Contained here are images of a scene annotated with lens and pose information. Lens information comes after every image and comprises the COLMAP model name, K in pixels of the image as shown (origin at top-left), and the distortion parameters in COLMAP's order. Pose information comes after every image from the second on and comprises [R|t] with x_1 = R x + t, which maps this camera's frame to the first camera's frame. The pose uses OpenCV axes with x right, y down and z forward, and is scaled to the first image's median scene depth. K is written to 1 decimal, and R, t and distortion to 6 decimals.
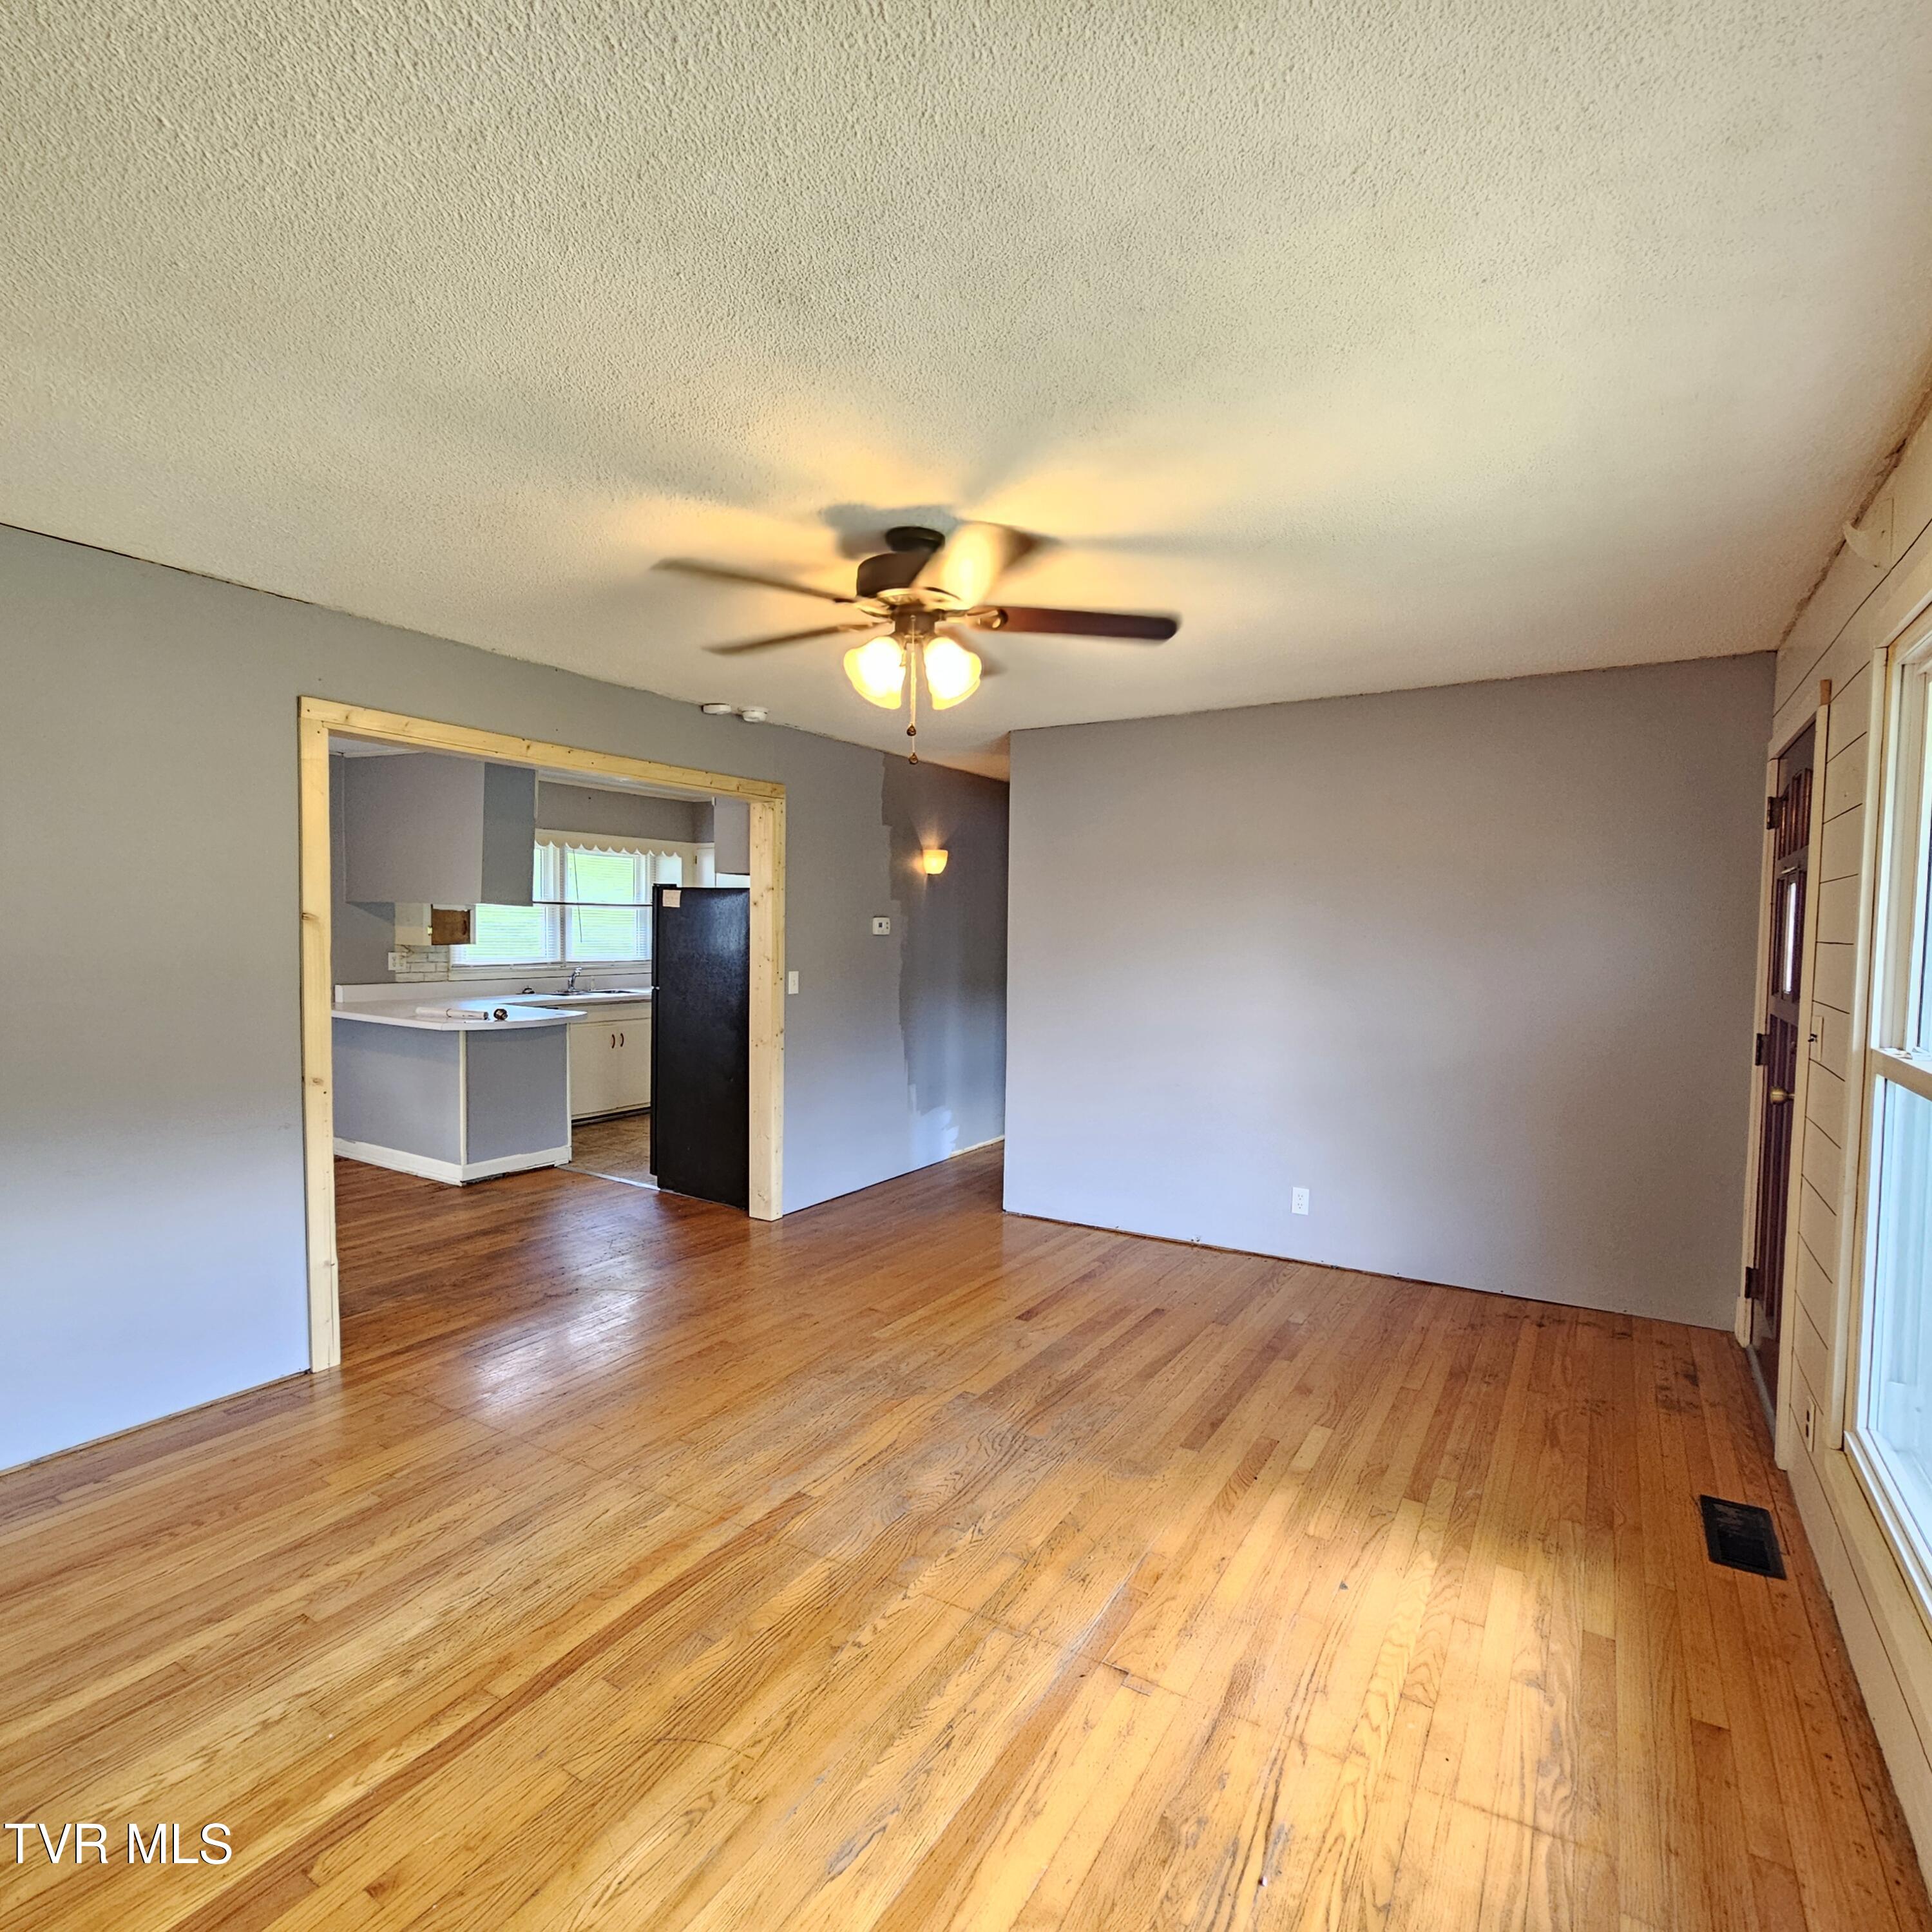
lens RADIAL K [[1054.3, 0, 961.9], [0, 1054.3, 980.3], [0, 0, 1]] dist [0.004243, -0.003195]
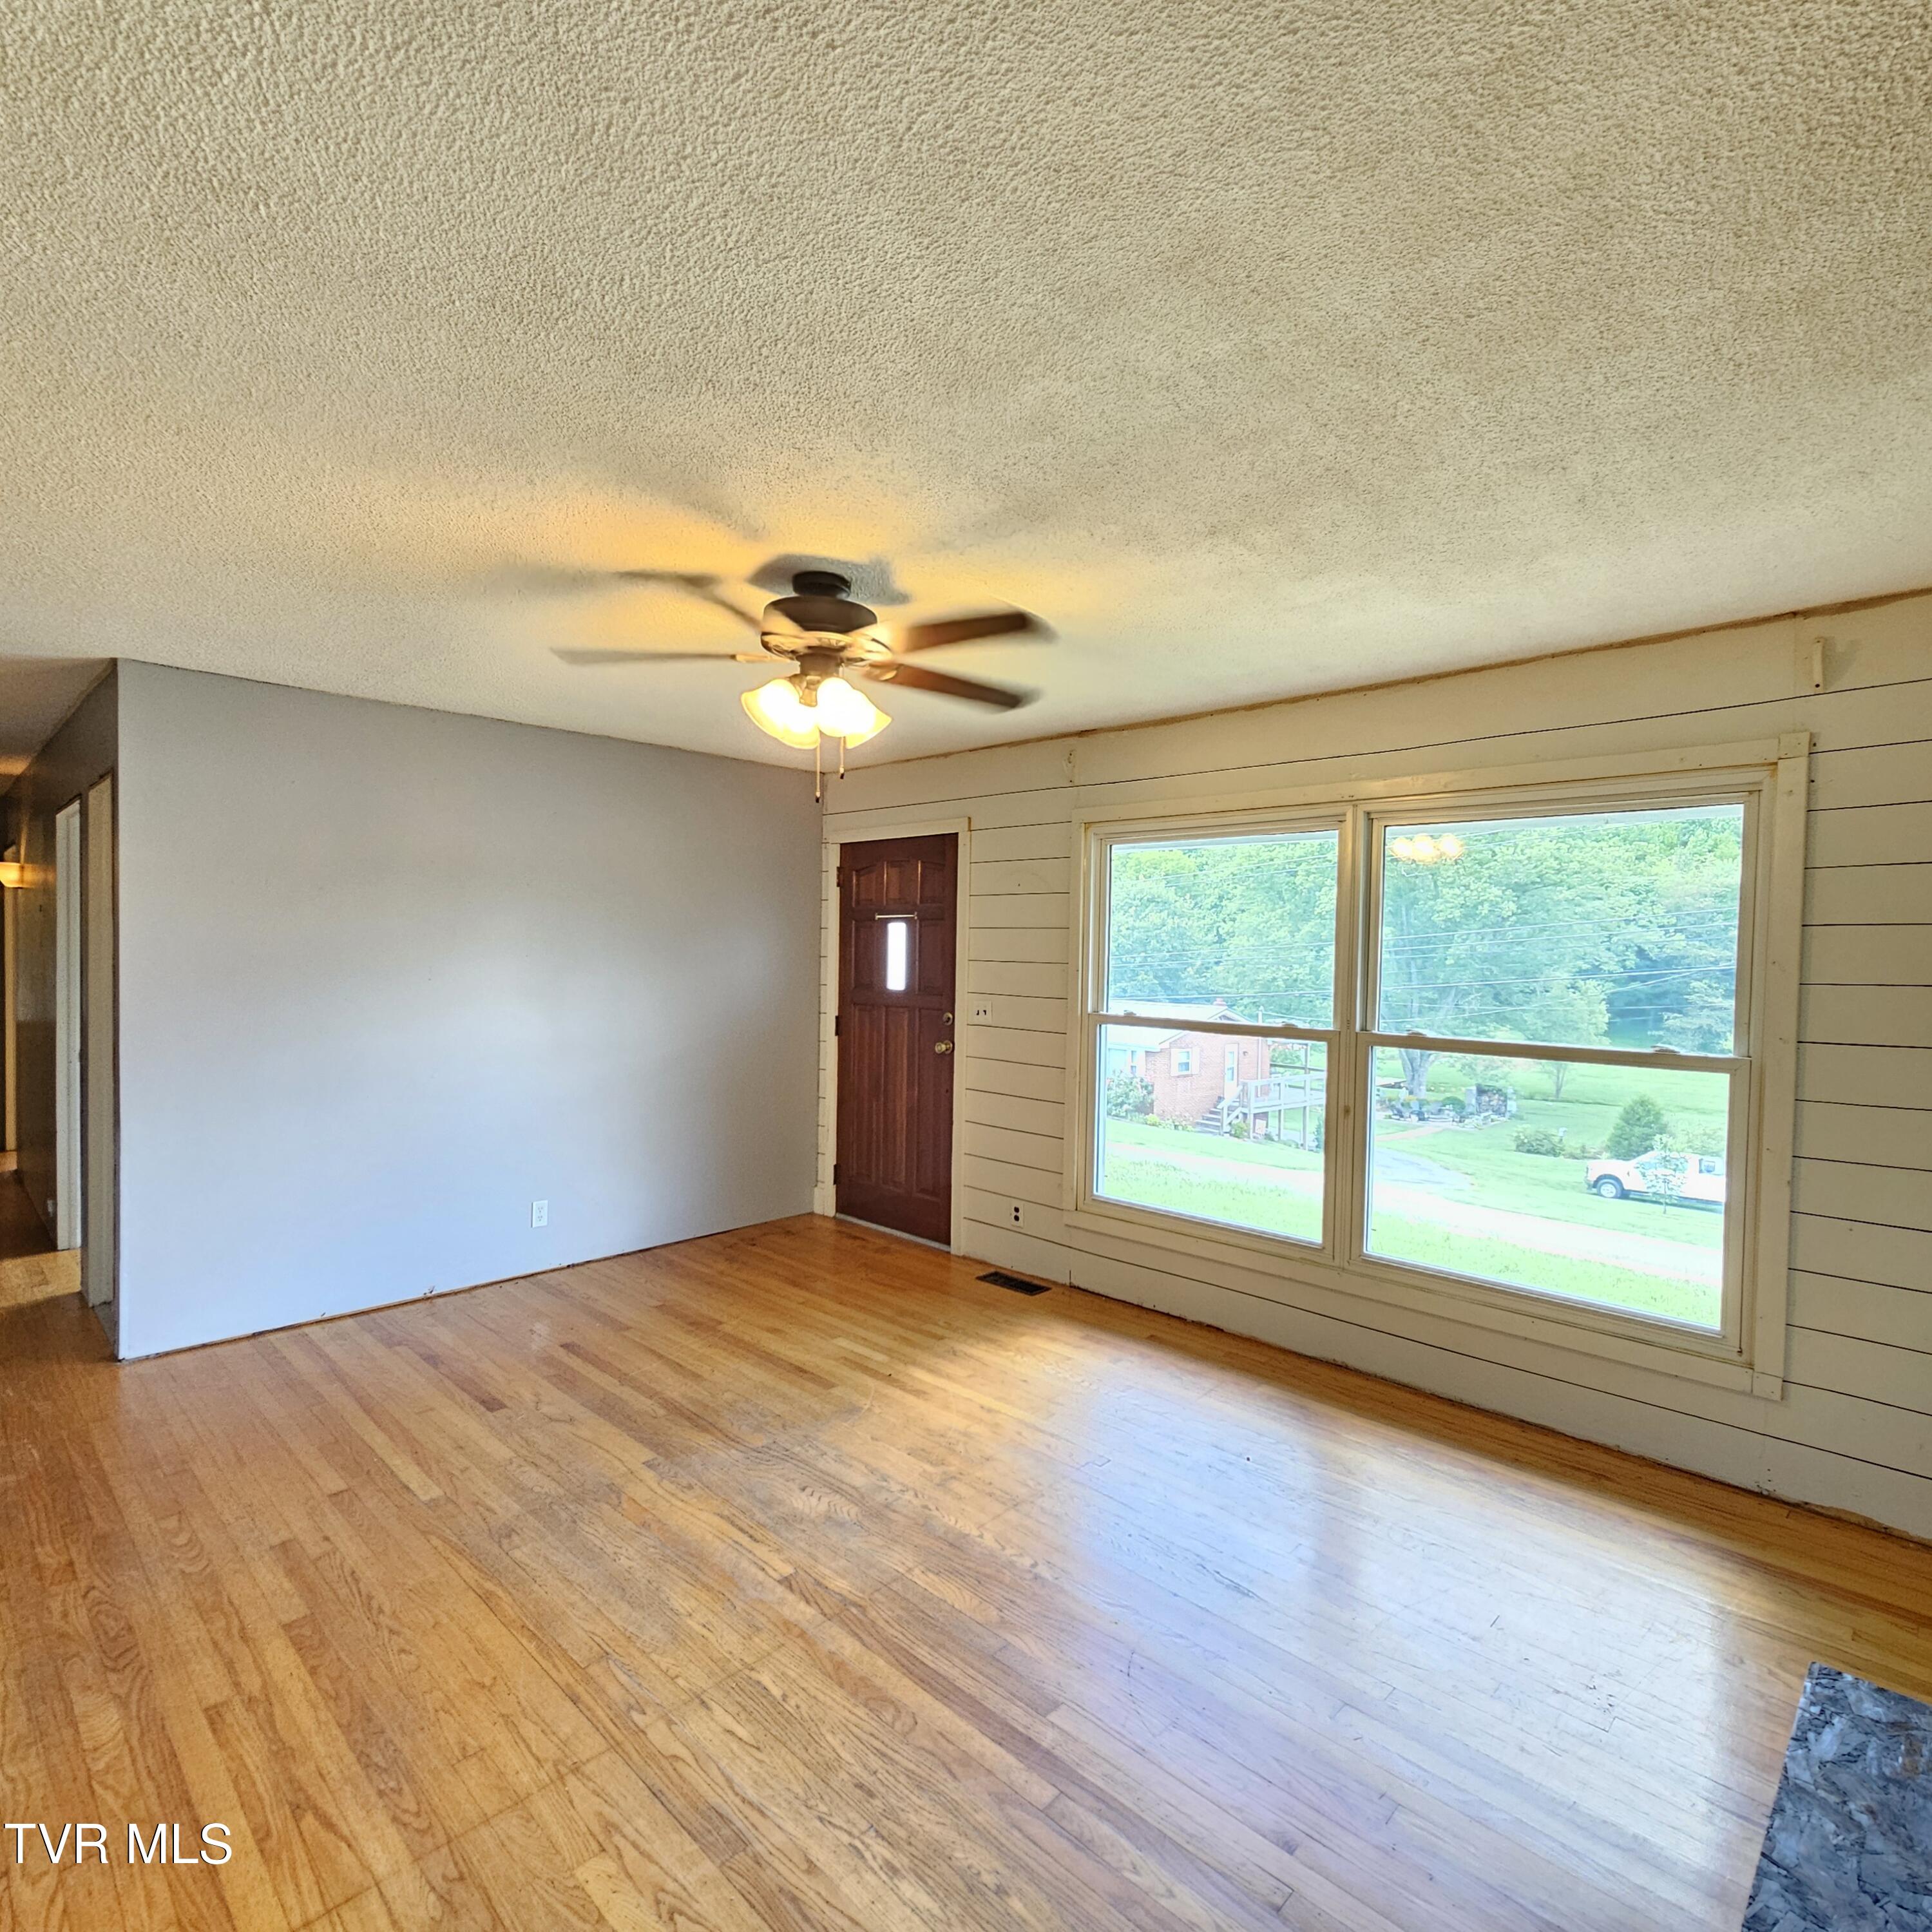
lens RADIAL K [[1054.3, 0, 961.9], [0, 1054.3, 980.3], [0, 0, 1]] dist [0.004243, -0.003195]
pose [[0.216114, -0.035913, 0.975707, -0.830778], [0.034634, 0.998976, 0.029099, -0.046339], [-0.975754, 0.027504, 0.217136, 0.529024]]
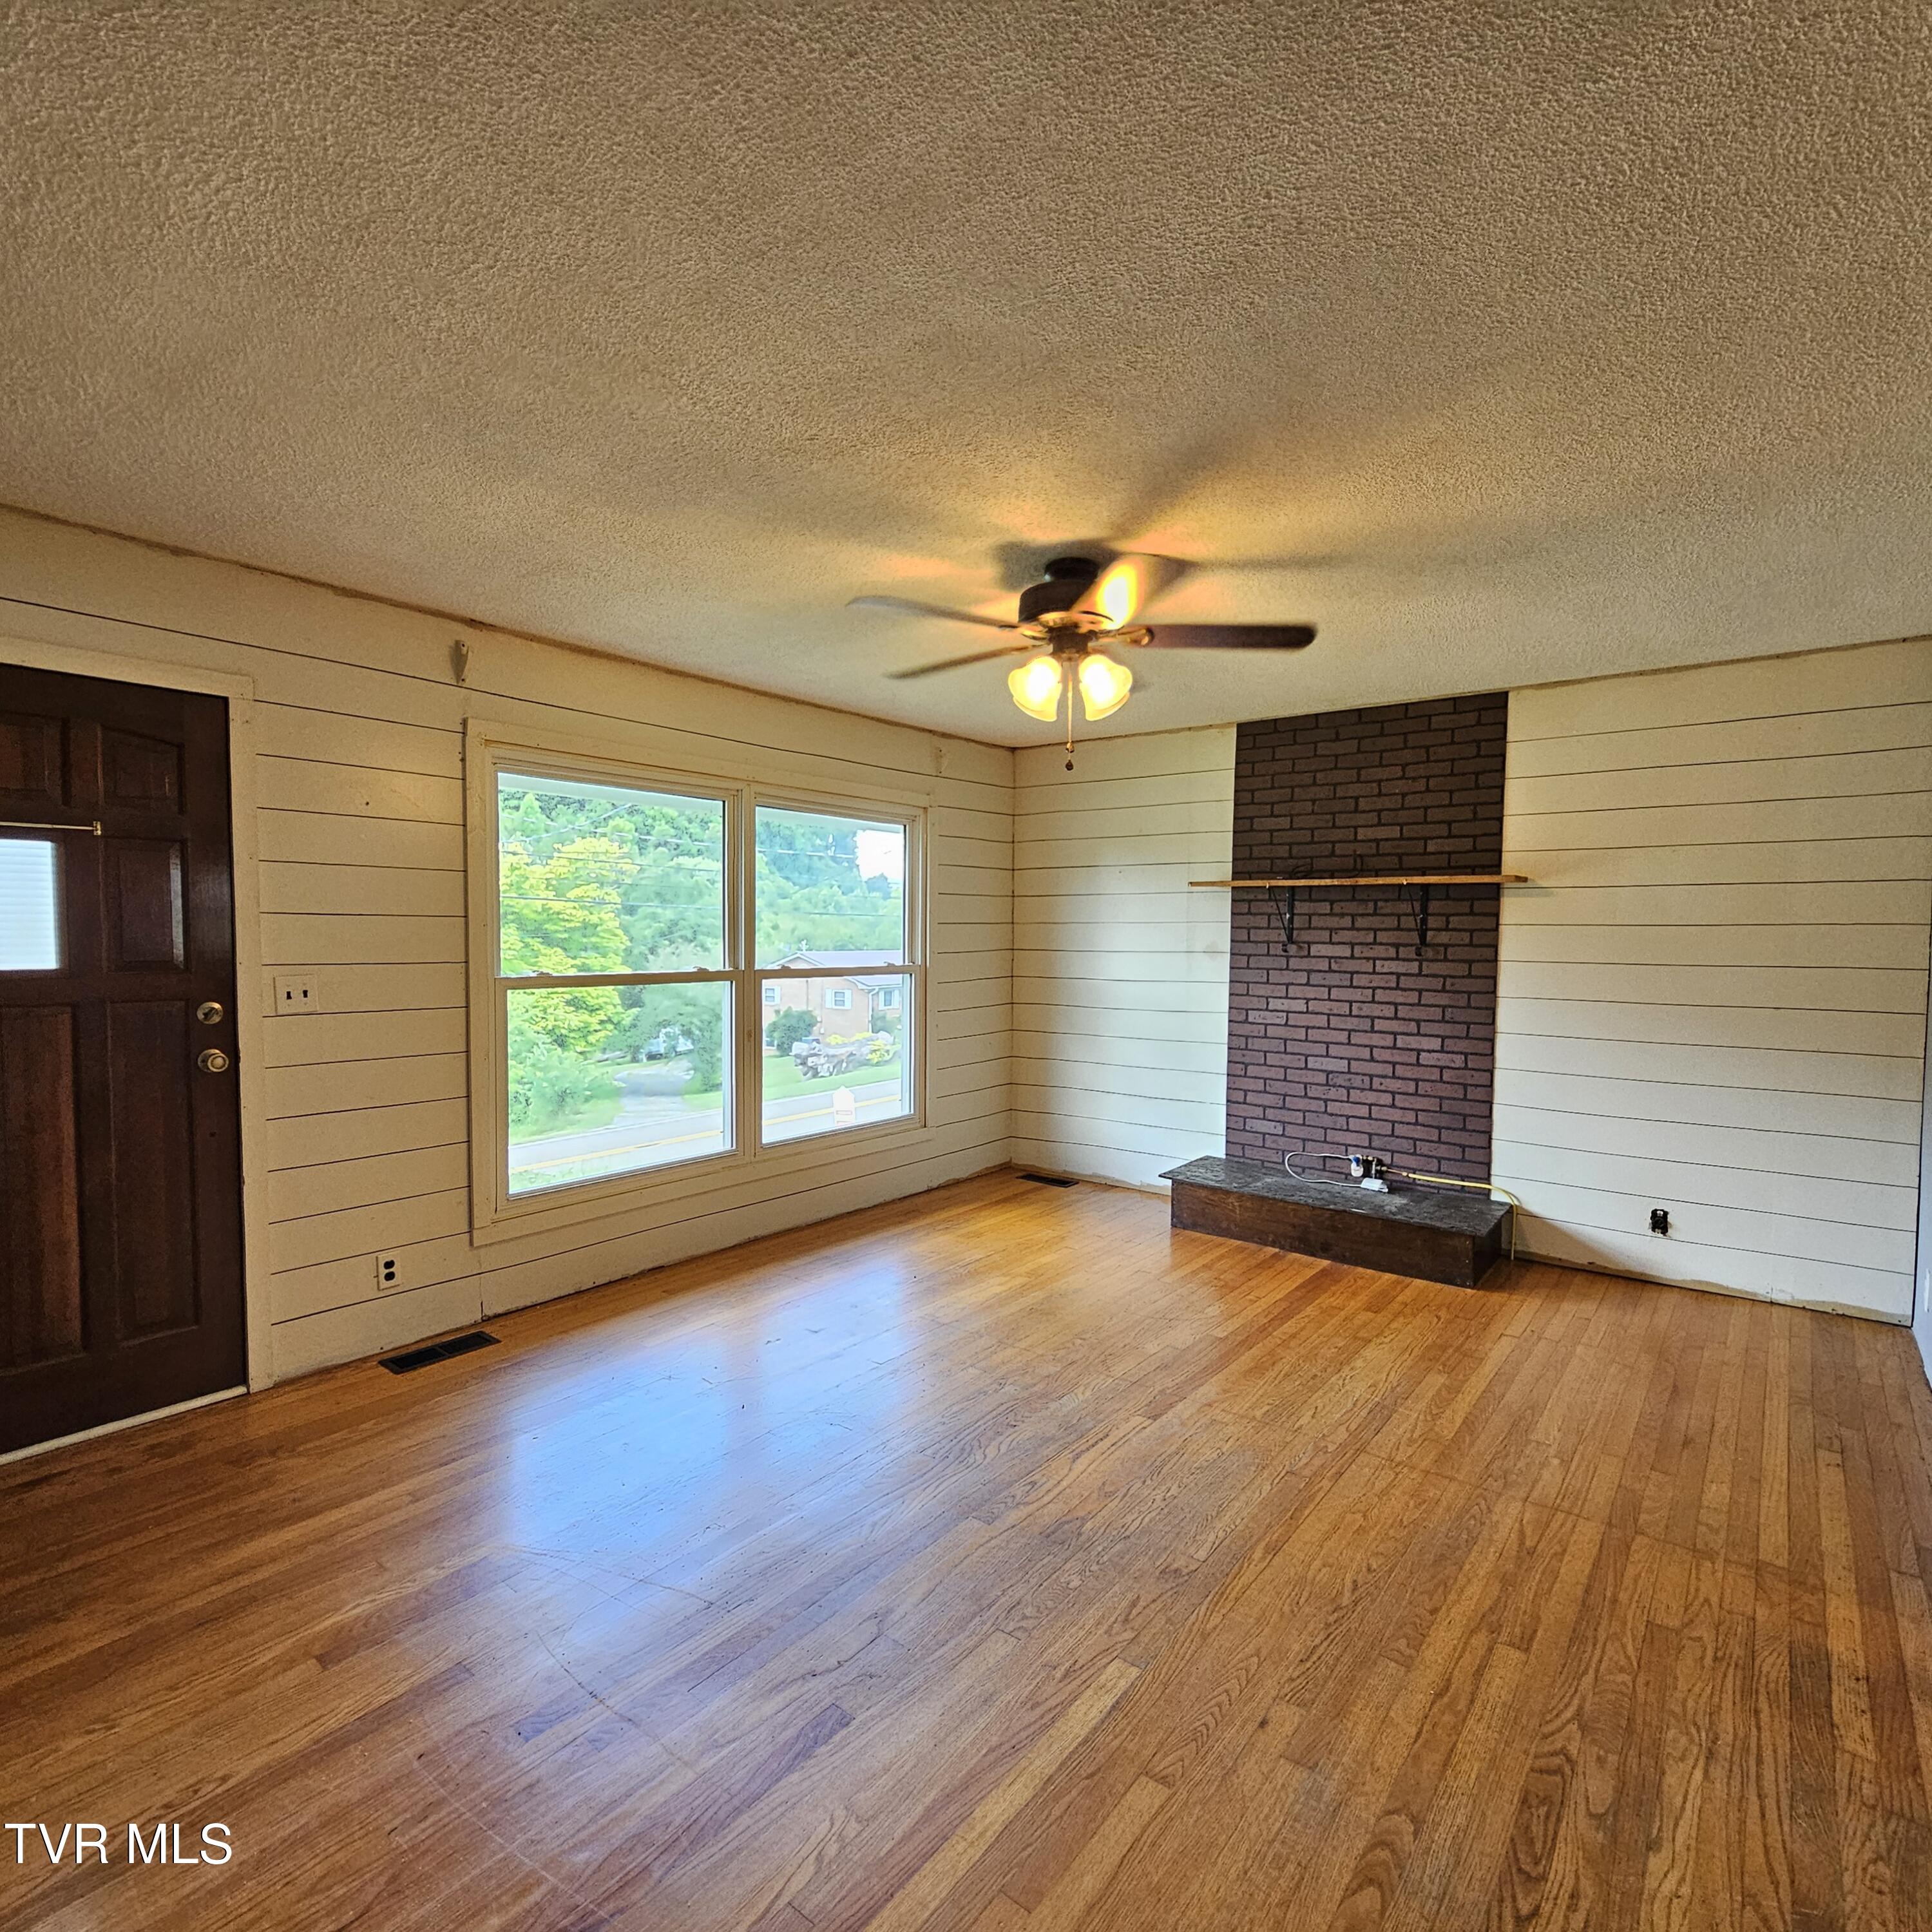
lens RADIAL K [[1054.3, 0, 961.9], [0, 1054.3, 980.3], [0, 0, 1]] dist [0.004243, -0.003195]
pose [[-0.993788, -0.027900, 0.107740, -0.049177], [-0.016826, 0.994606, 0.102355, -0.078917], [-0.110014, 0.099906, -0.988896, 1.745793]]
